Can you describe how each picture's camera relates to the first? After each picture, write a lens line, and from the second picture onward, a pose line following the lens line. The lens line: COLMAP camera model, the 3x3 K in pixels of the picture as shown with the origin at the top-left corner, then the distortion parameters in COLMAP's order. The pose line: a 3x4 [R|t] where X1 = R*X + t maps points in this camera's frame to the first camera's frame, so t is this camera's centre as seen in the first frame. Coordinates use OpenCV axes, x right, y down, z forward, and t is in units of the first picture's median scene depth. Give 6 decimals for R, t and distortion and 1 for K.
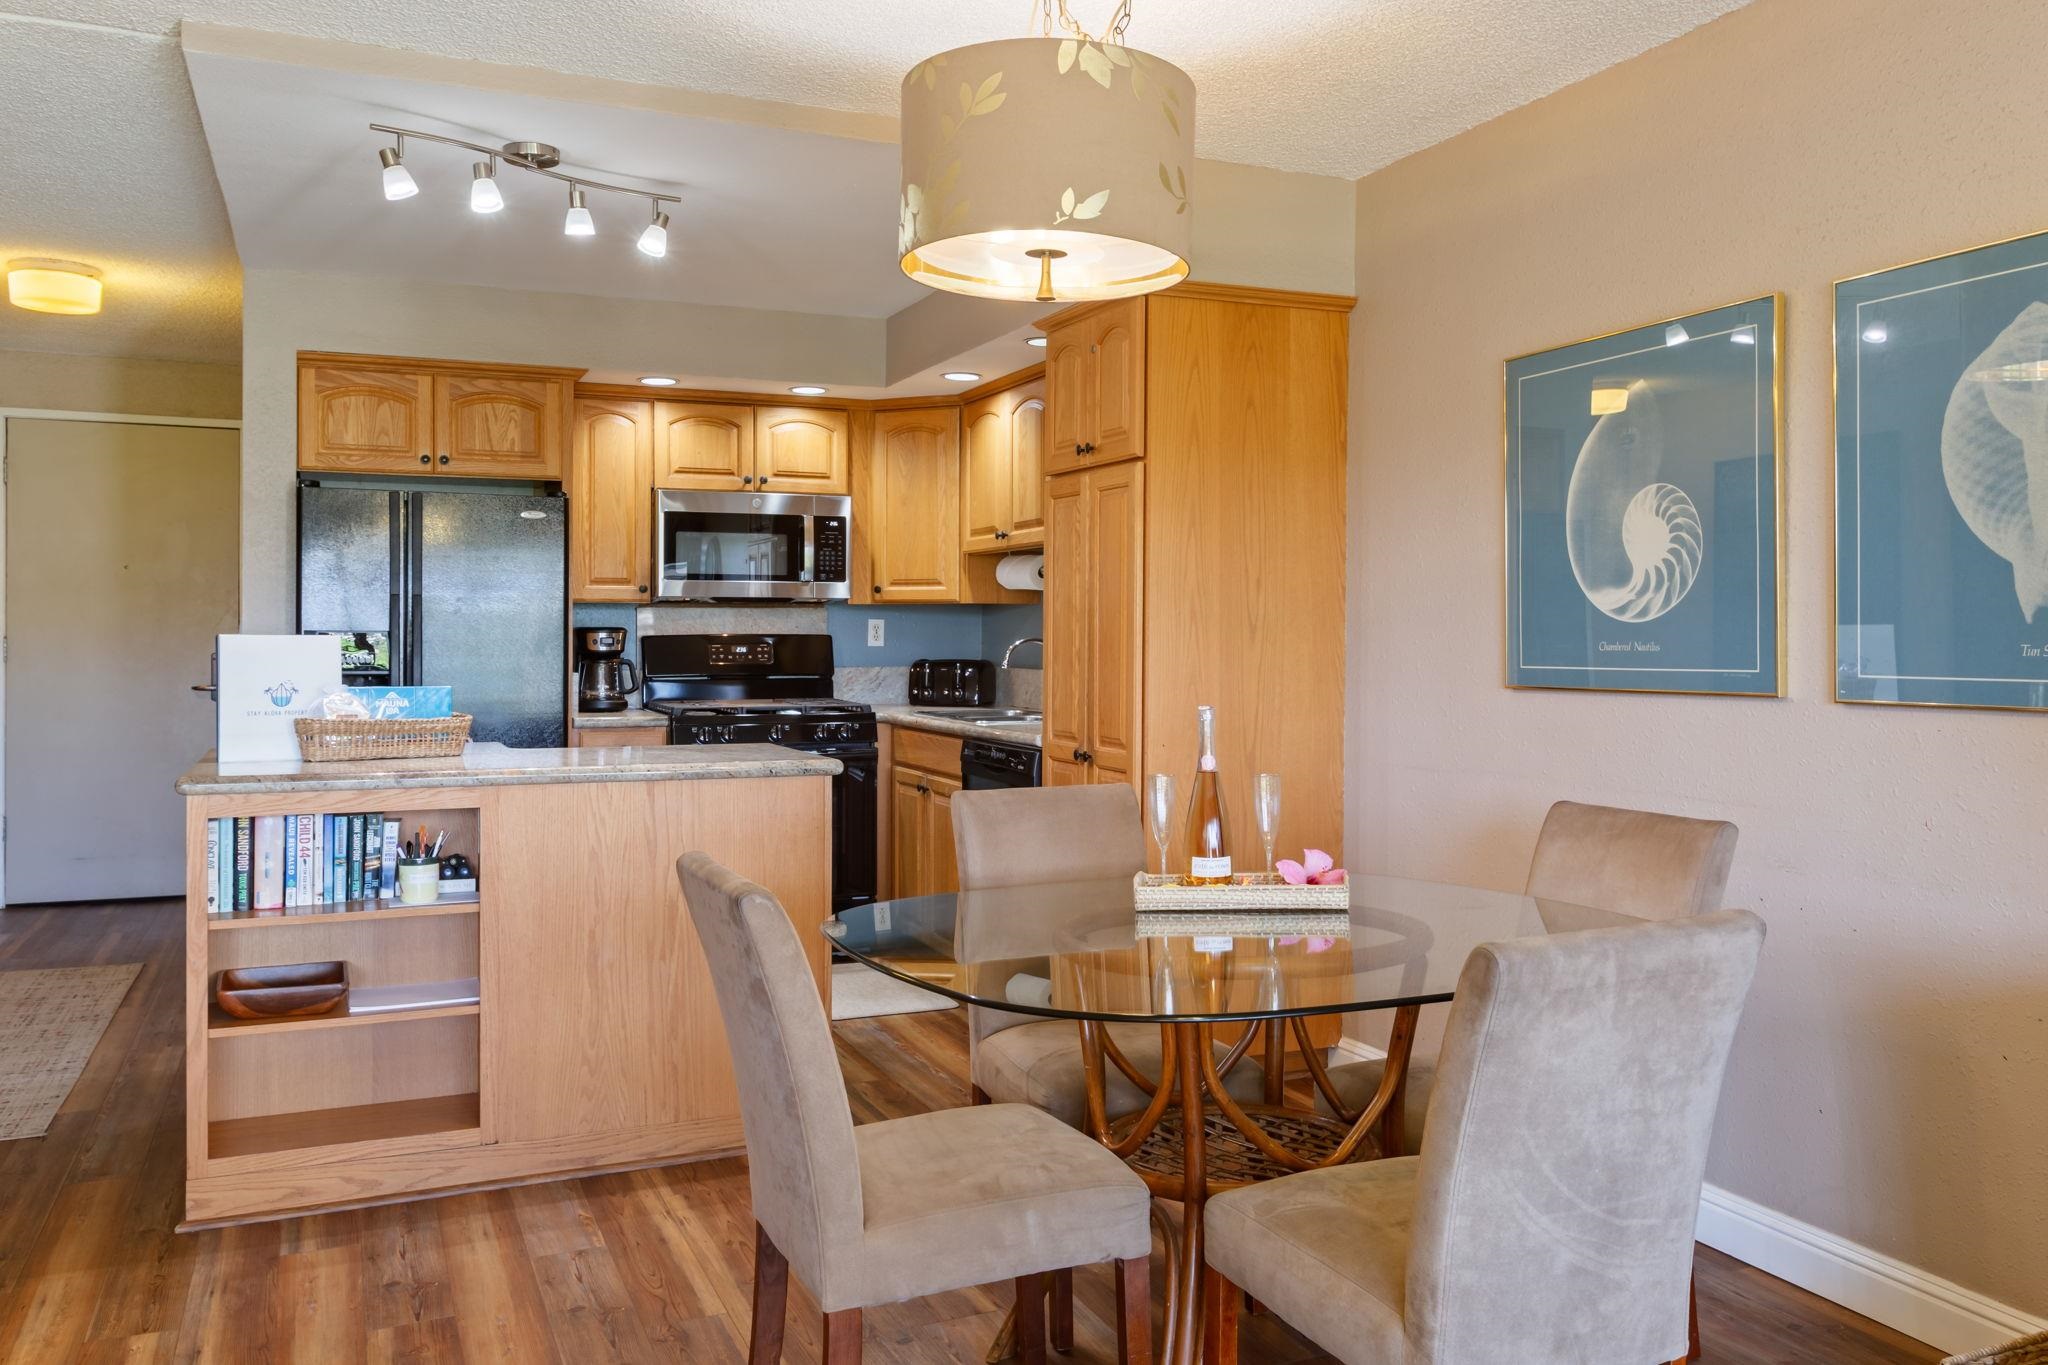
lens RADIAL K [[1597.5, 0, 1020.4], [0, 1597.5, 642.0], [0, 0, 1]] dist [0.005168, 0.004449]
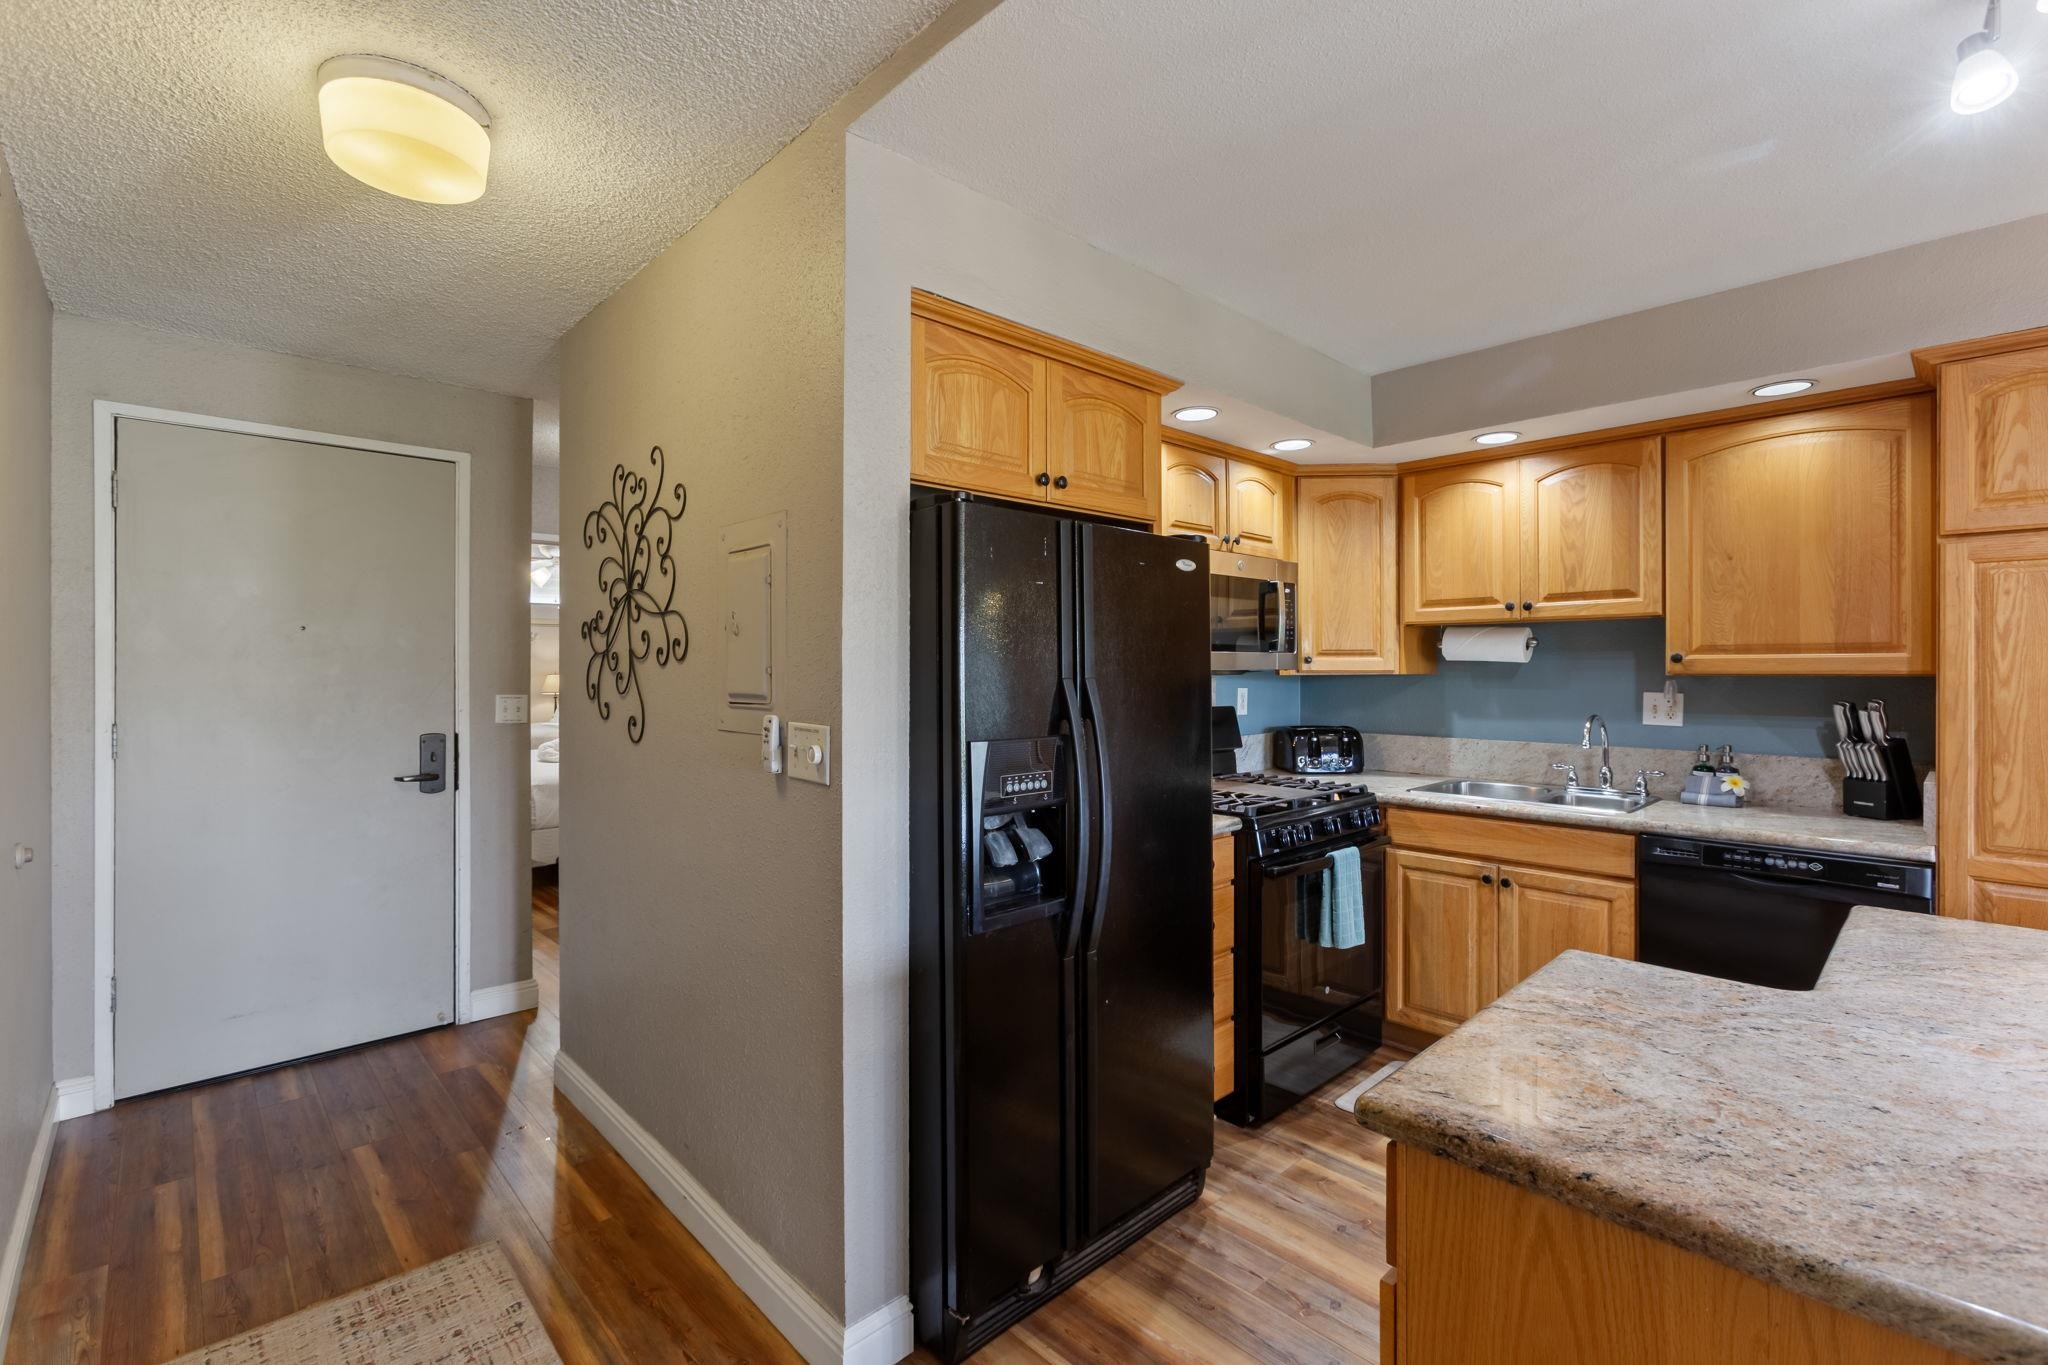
lens RADIAL K [[906.0, 0, 1024.3], [0, 906.0, 668.2], [0, 0, 1]] dist [-0.013709, 0.008065]
pose [[0.937865, -0.004395, 0.346973, -0.510500], [0.006181, 0.999973, -0.004041, -0.030796], [-0.346946, 0.005934, 0.937866, 0.628382]]
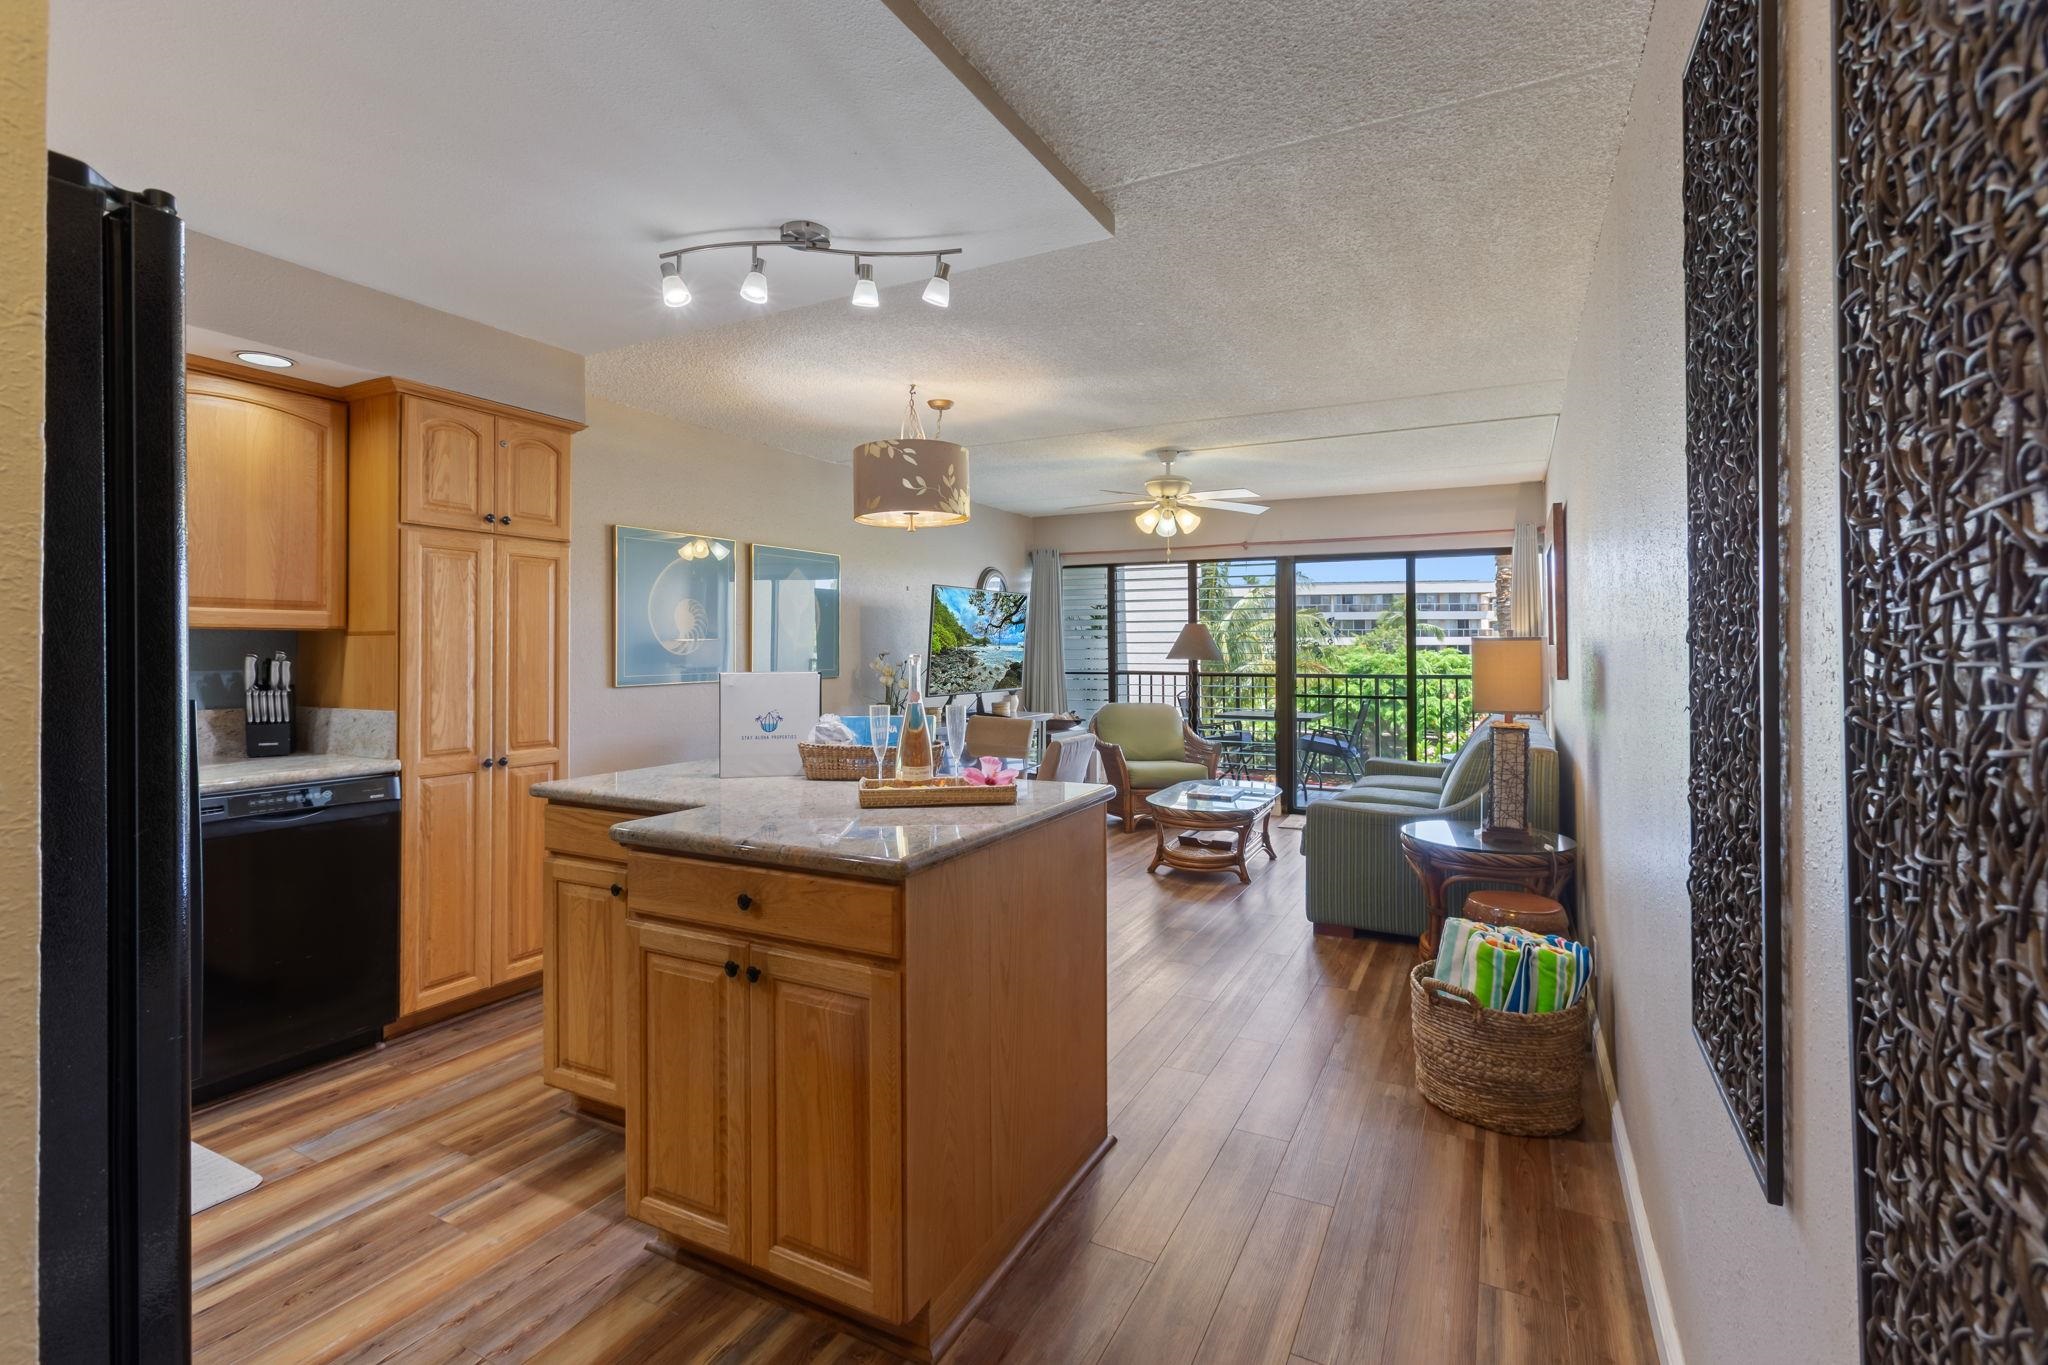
lens RADIAL K [[918.7, 0, 1022.9], [0, 918.7, 639.9], [0, 0, 1]] dist [0.001805, 0.001362]
pose [[-0.629953, 0.006165, 0.776609, -0.638068], [0.002308, 0.999979, -0.006065, -0.015929], [-0.776630, -0.002028, -0.629954, 0.921783]]
